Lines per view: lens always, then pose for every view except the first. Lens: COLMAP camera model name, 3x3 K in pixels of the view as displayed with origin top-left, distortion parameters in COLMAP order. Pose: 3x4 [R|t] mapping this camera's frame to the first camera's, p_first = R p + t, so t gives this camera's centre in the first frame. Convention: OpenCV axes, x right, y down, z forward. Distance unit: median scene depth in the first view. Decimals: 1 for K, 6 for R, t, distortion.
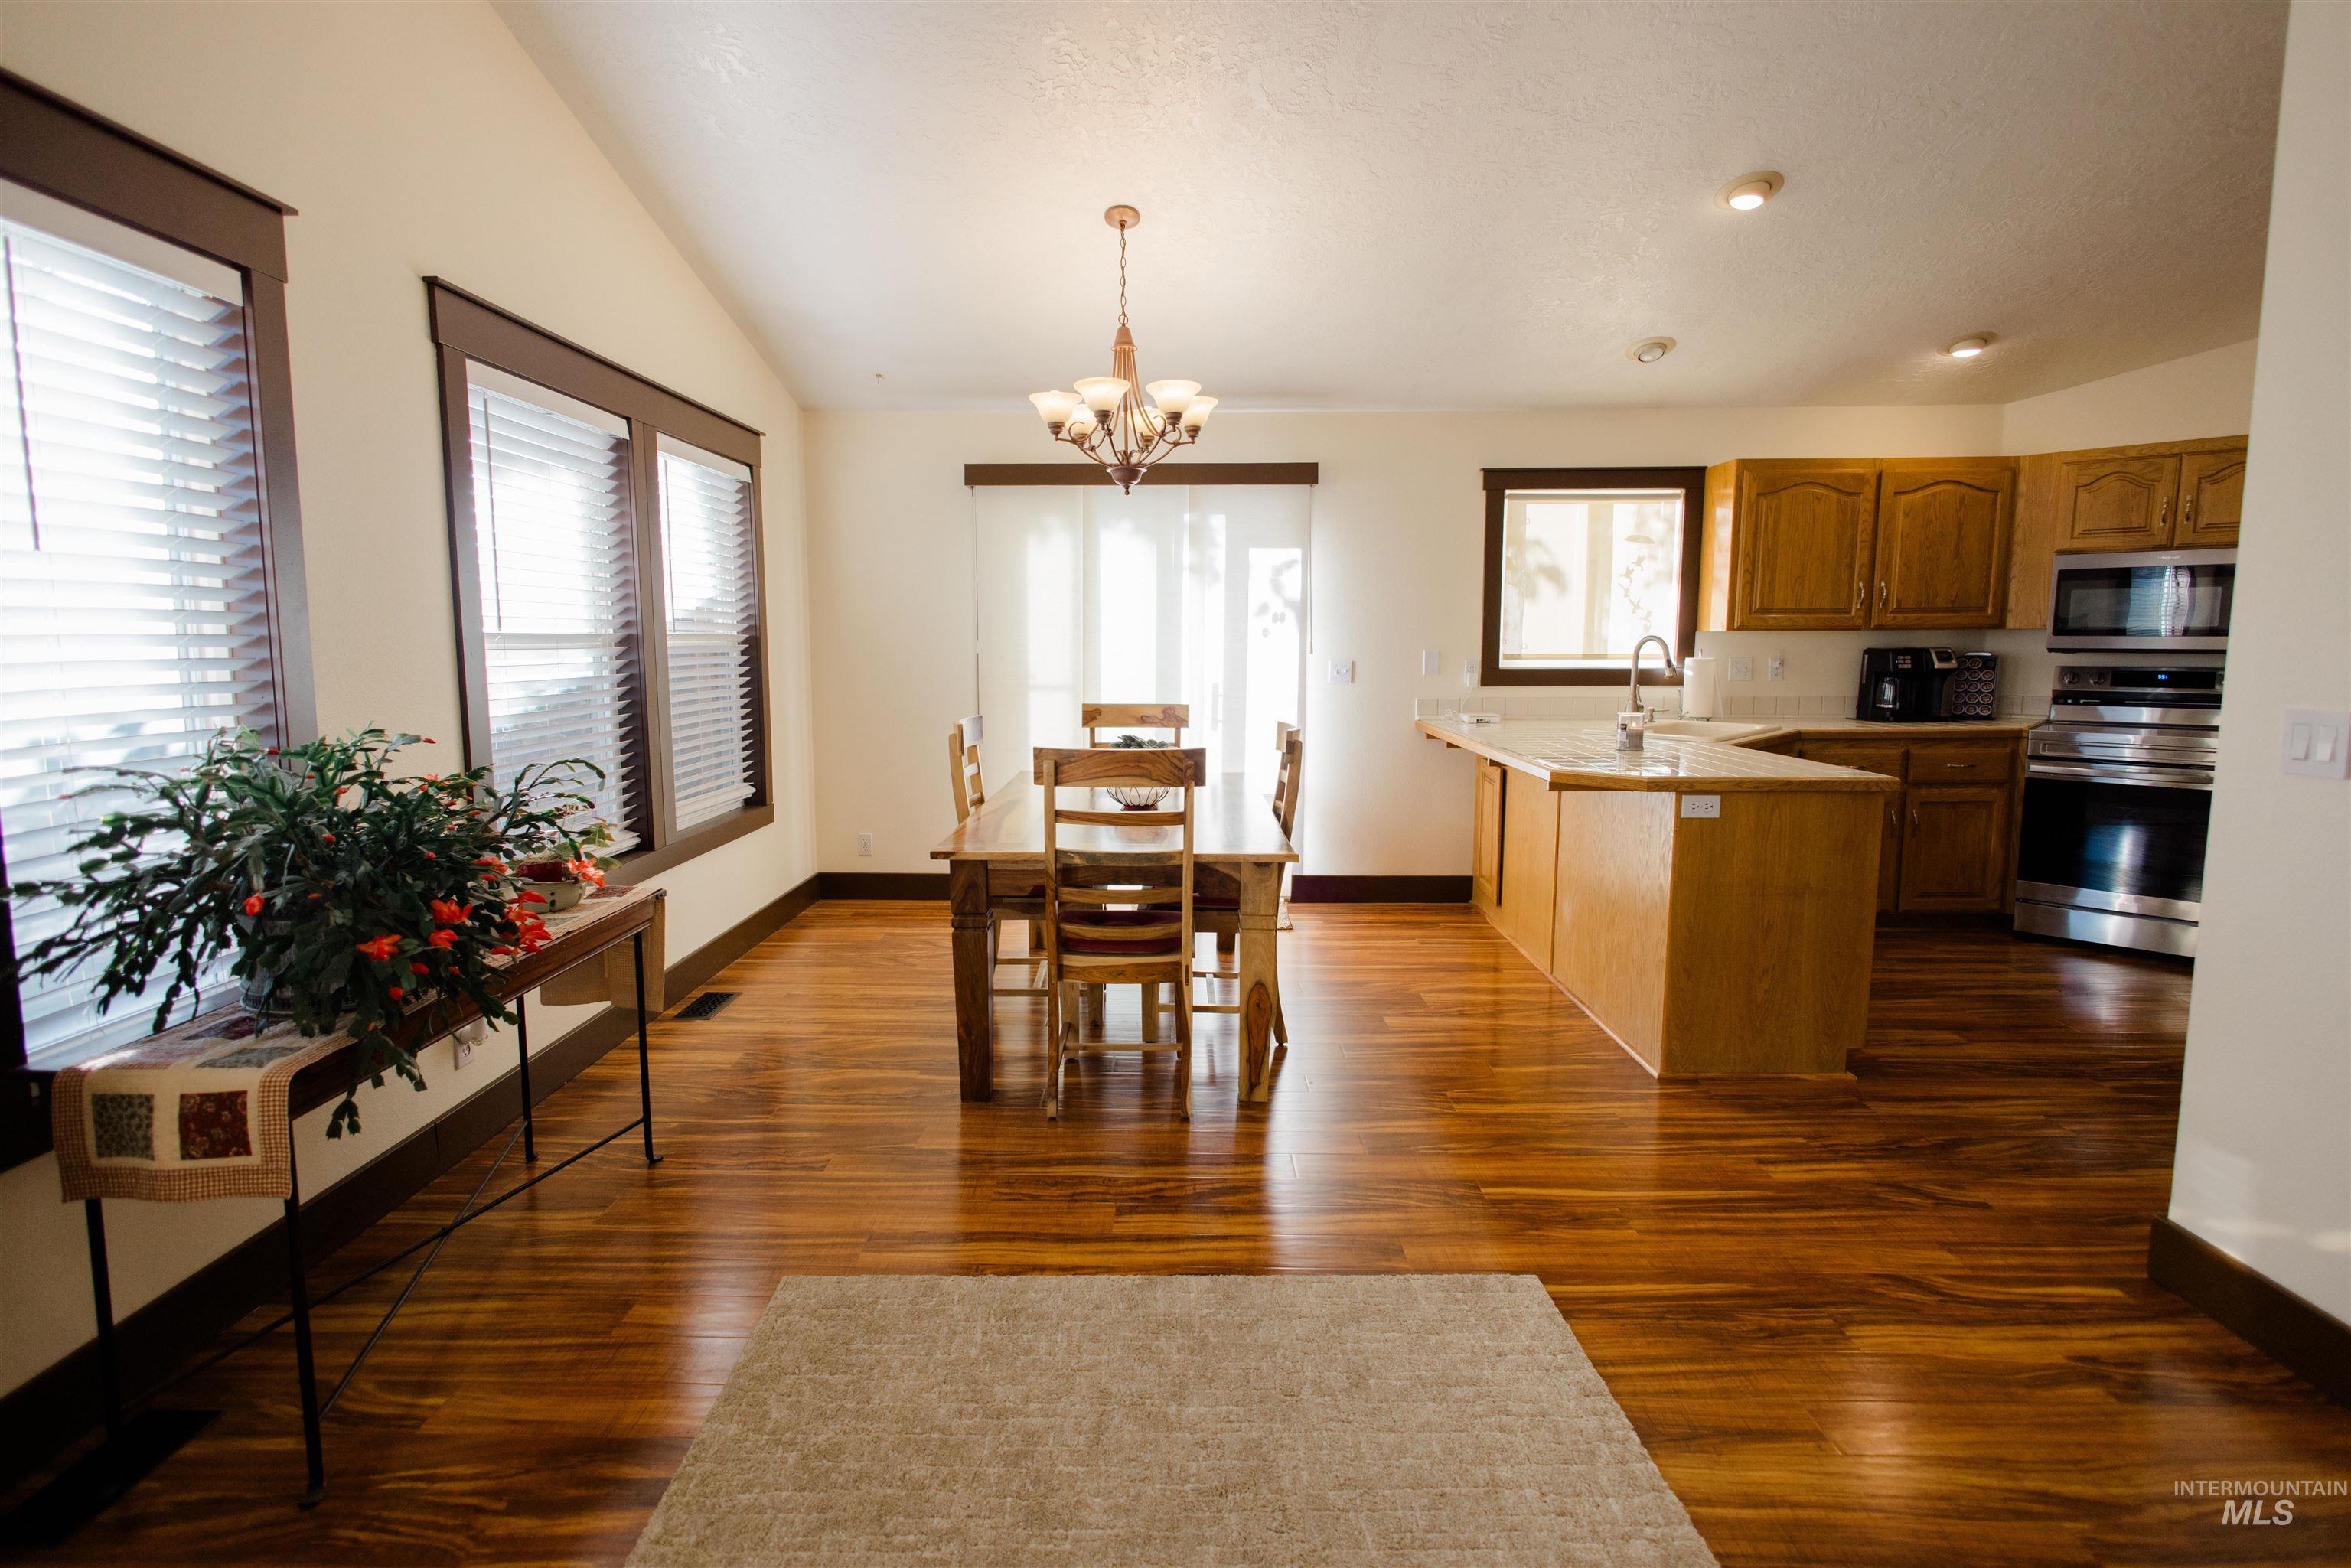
lens RADIAL K [[1101.9, 0, 1165.9], [0, 1101.9, 761.4], [0, 0, 1]] dist [0.005459, -0.000967]
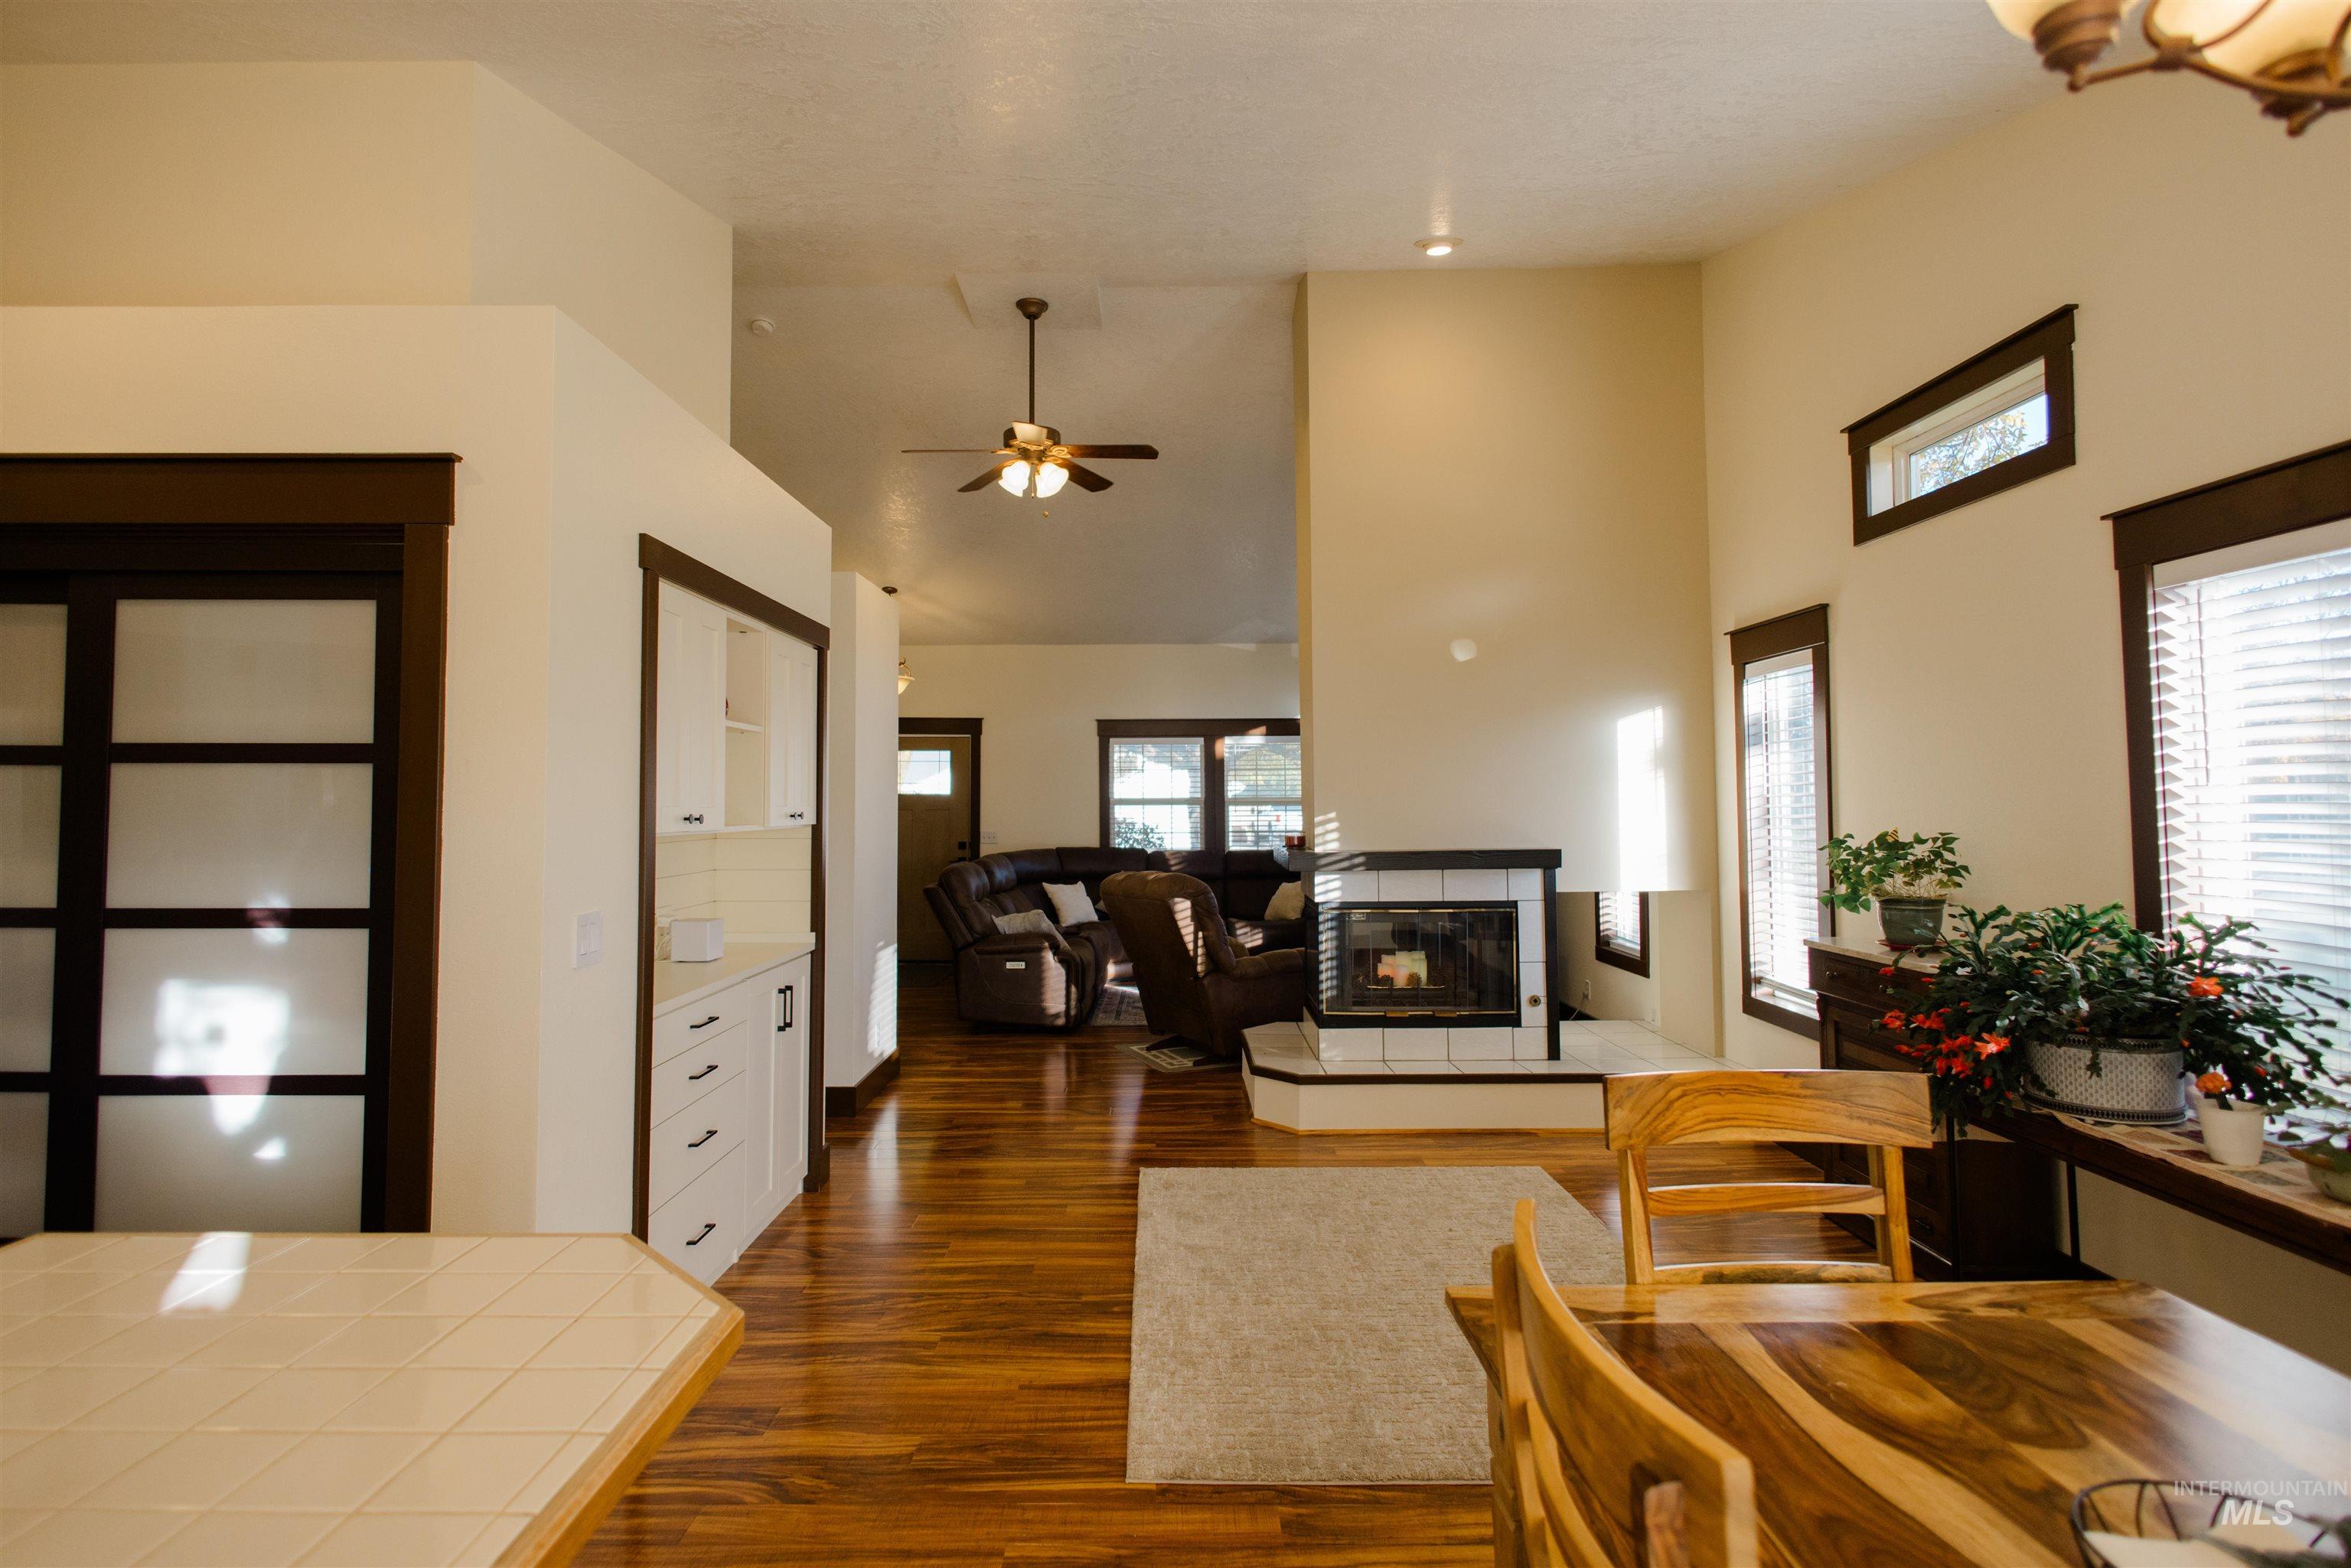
lens RADIAL K [[1178.7, 0, 1155.0], [0, 1178.7, 763.2], [0, 0, 1]] dist [0.001251, 0.002267]
pose [[-0.999965, 0.006180, -0.005629, 0.166174], [0.005760, 0.997406, 0.071751, -0.130523], [0.006058, 0.071716, -0.997407, 0.989506]]
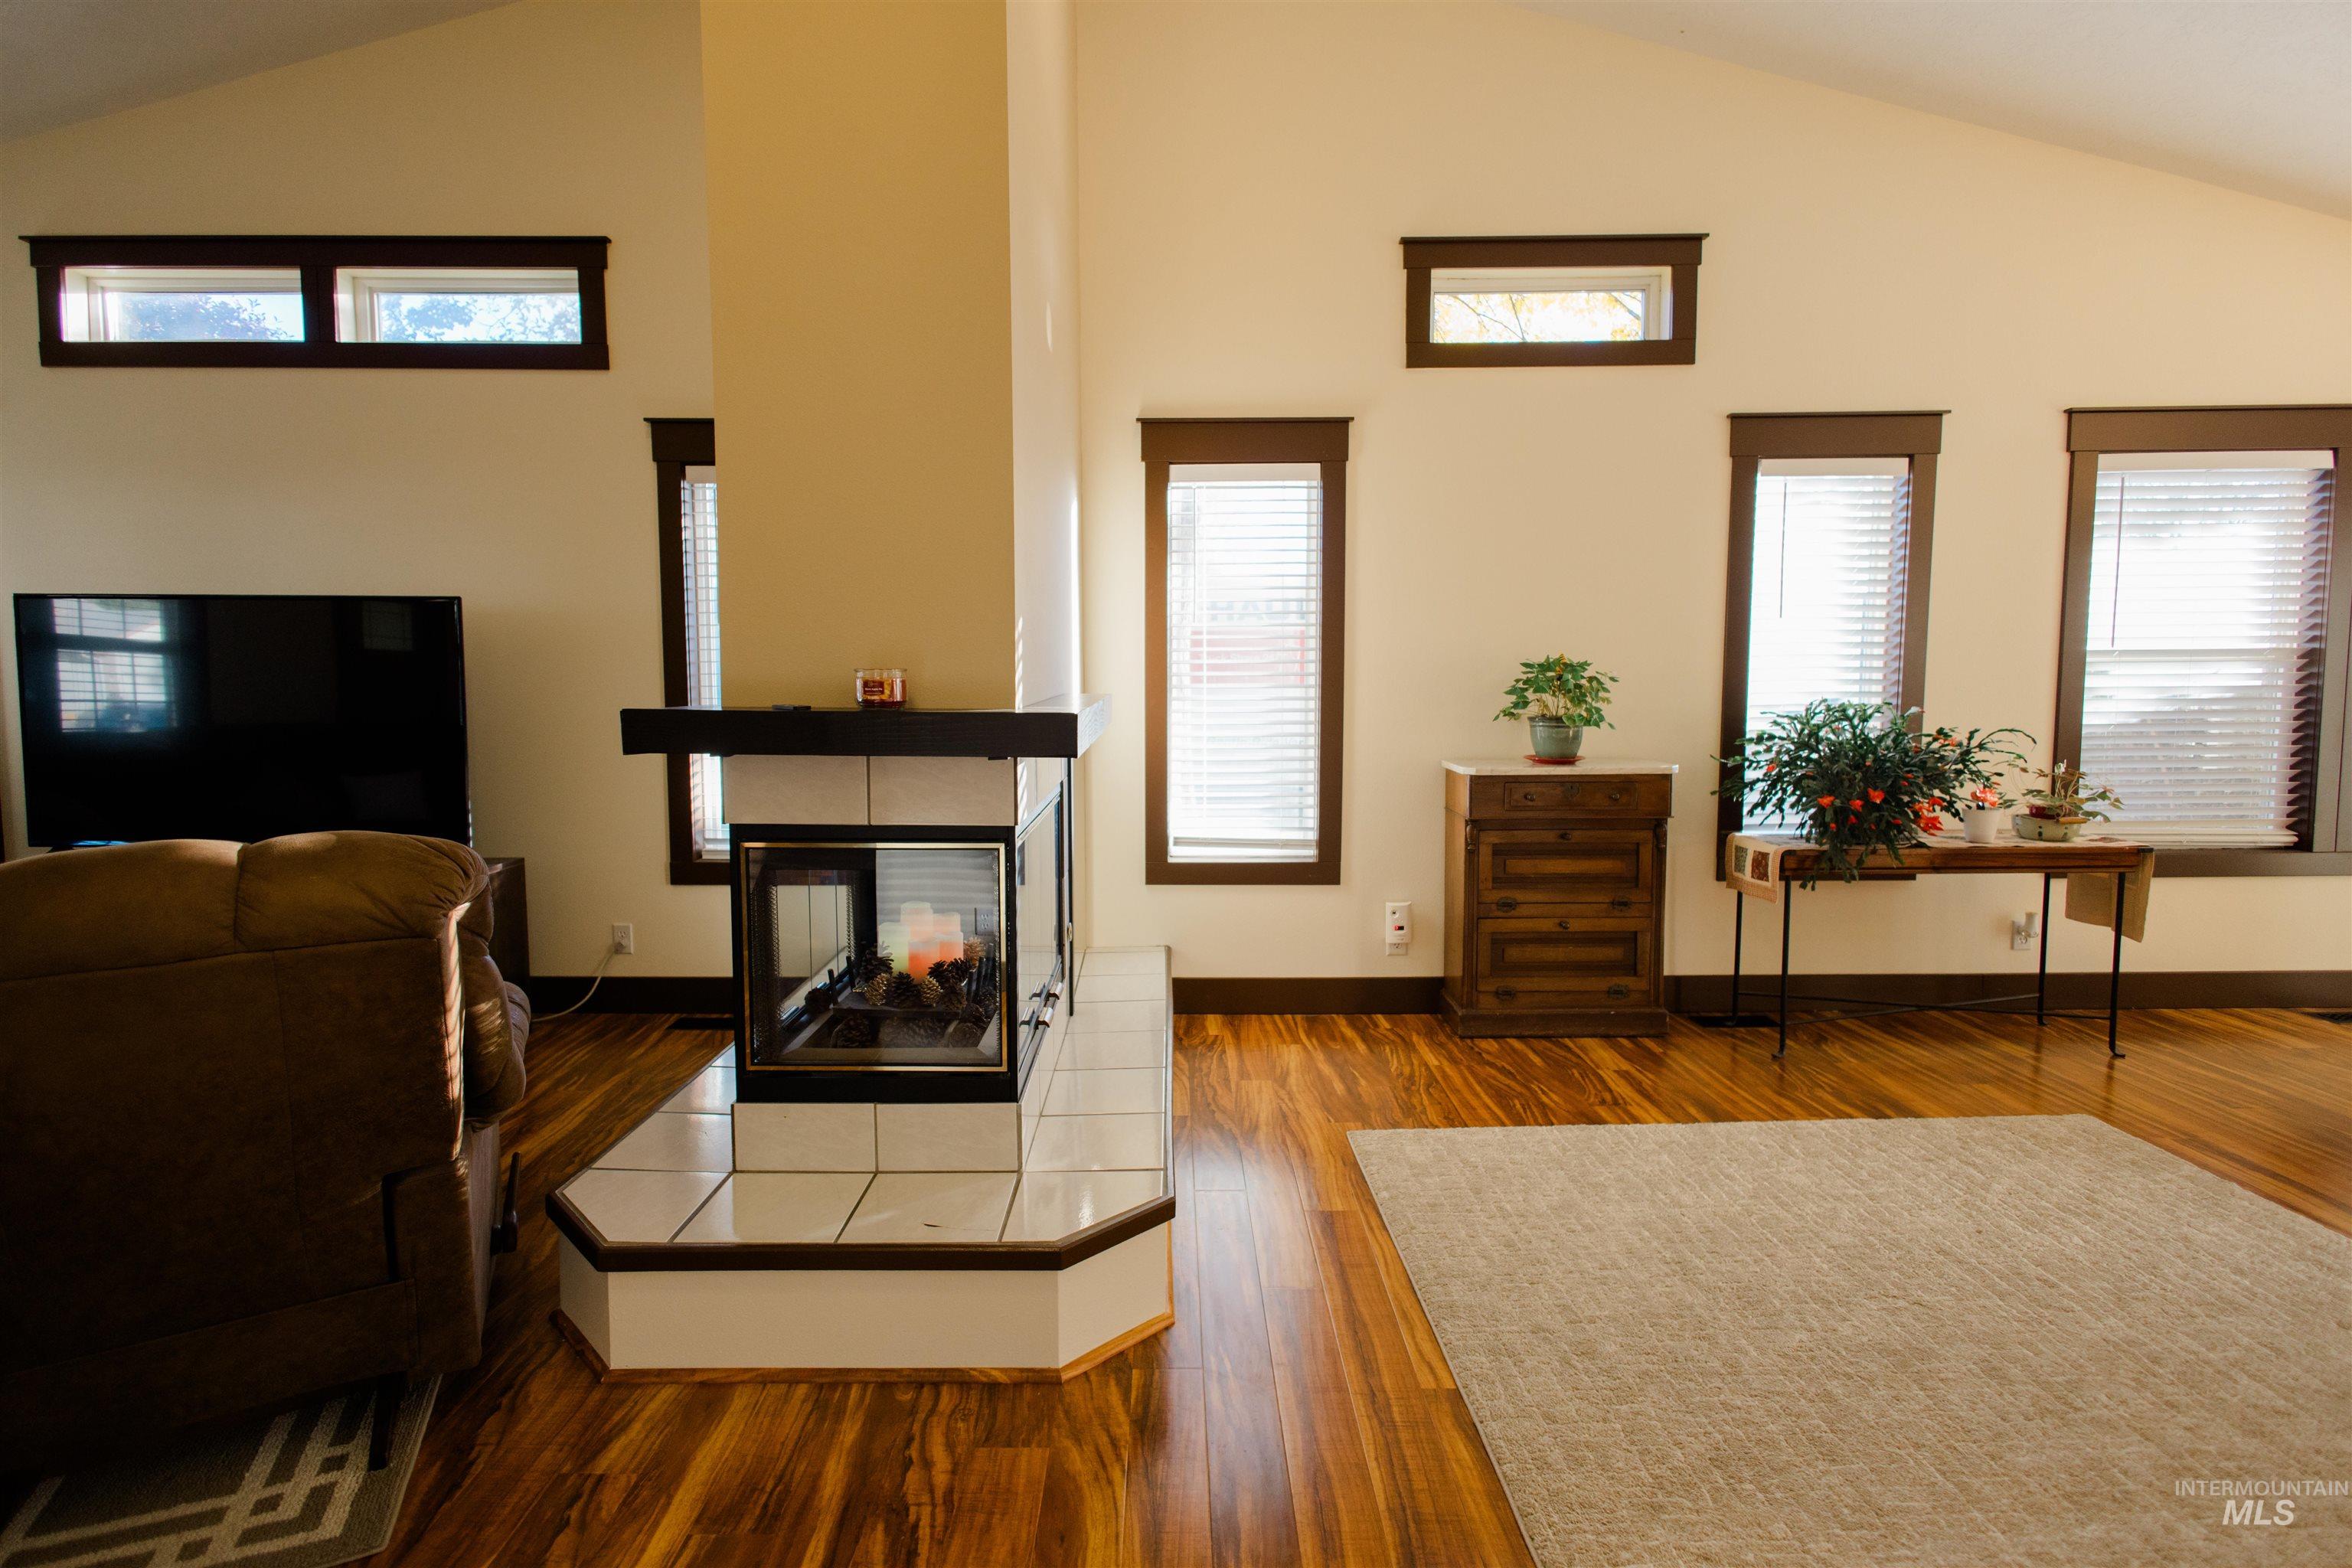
lens RADIAL K [[1102.4, 0, 1177.4], [0, 1102.4, 766.1], [0, 0, 1]] dist [0.005459, -0.000967]
pose [[0.010589, 0.078688, -0.996843, 0.470361], [-0.101111, 0.991874, 0.077221, 0.022418], [0.994819, 0.099974, 0.018459, -0.091024]]
